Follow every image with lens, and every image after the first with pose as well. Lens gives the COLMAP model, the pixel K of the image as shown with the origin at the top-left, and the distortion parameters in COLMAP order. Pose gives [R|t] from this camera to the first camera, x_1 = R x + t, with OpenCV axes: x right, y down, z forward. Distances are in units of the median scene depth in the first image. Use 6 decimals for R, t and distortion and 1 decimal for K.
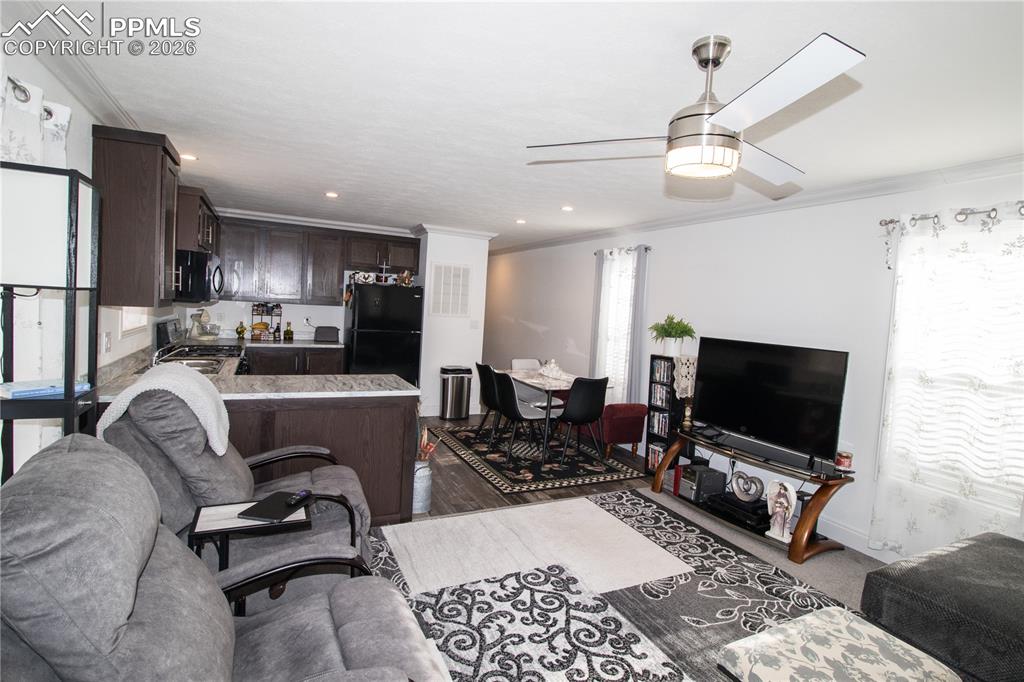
lens RADIAL K [[512.2, 0, 519.3], [0, 512.2, 332.9], [0, 0, 1]] dist [0.002215, -0.012990]
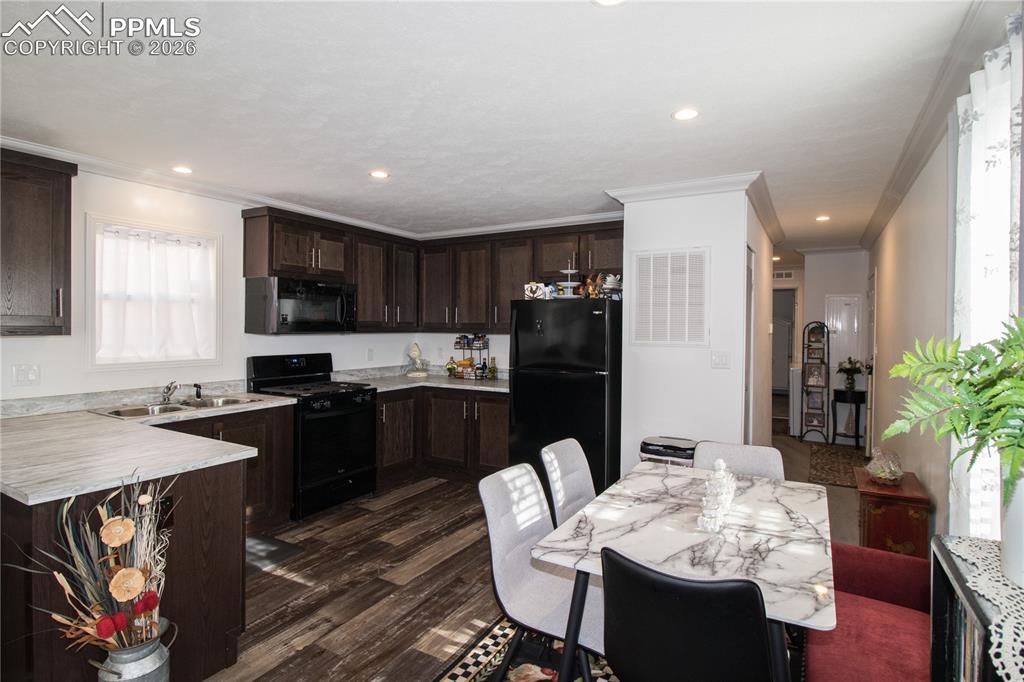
lens RADIAL K [[512.2, 0, 526.2], [0, 512.2, 330.7], [0, 0, 1]] dist [0.002215, -0.012990]
pose [[0.562757, -0.047194, -0.825274, 0.240233], [-0.018979, 0.997368, -0.069977, -0.007173], [0.826404, 0.055043, 0.560380, 0.590025]]
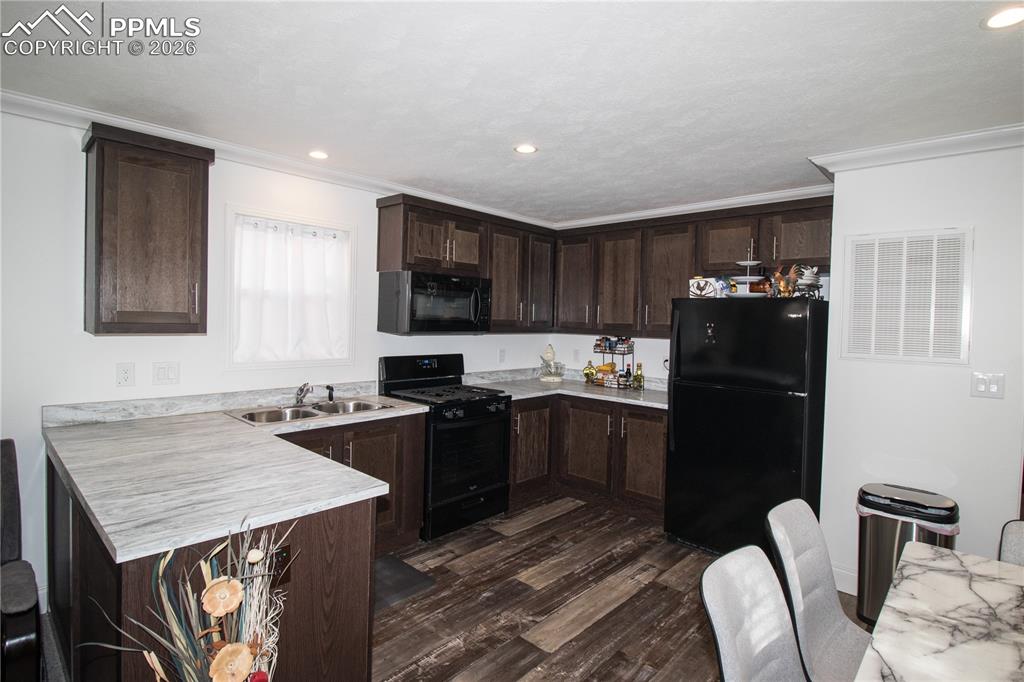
lens RADIAL K [[512.2, 0, 524.5], [0, 512.2, 330.0], [0, 0, 1]] dist [0.002215, -0.012990]
pose [[0.366762, -0.029120, -0.929859, 0.135735], [-0.054221, 0.997142, -0.052614, -0.021320], [0.928733, 0.069715, 0.364135, 0.599615]]
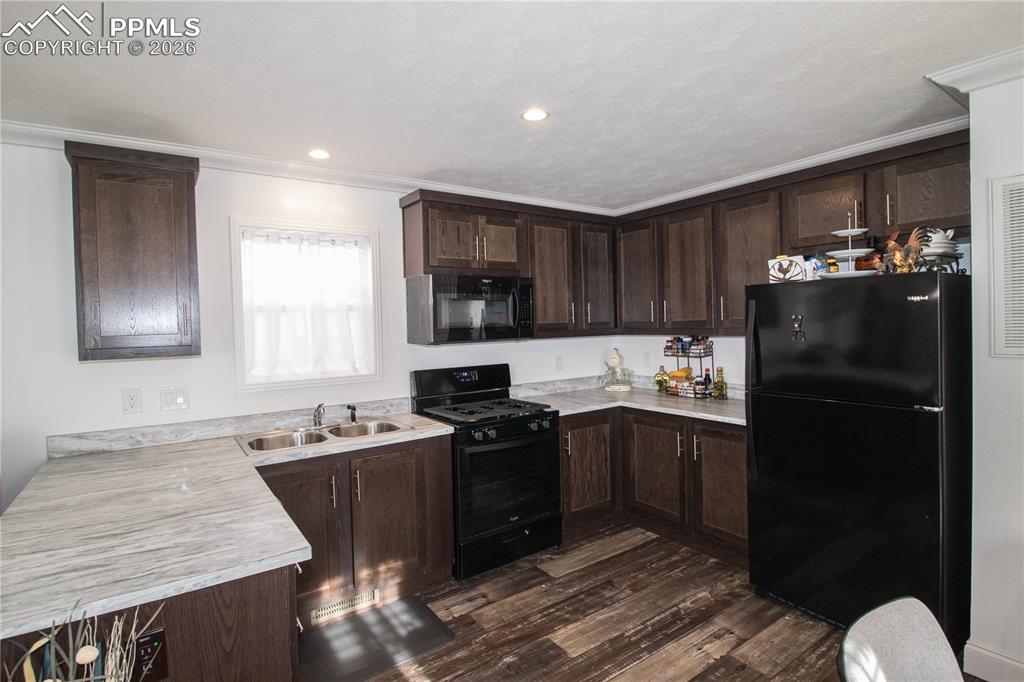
lens RADIAL K [[512.2, 0, 525.0], [0, 512.2, 331.2], [0, 0, 1]] dist [0.002215, -0.012990]
pose [[0.164205, -0.045191, -0.985391, 0.077917], [-0.017418, 0.998661, -0.048702, -0.030070], [0.986273, 0.025161, 0.163198, 0.689545]]
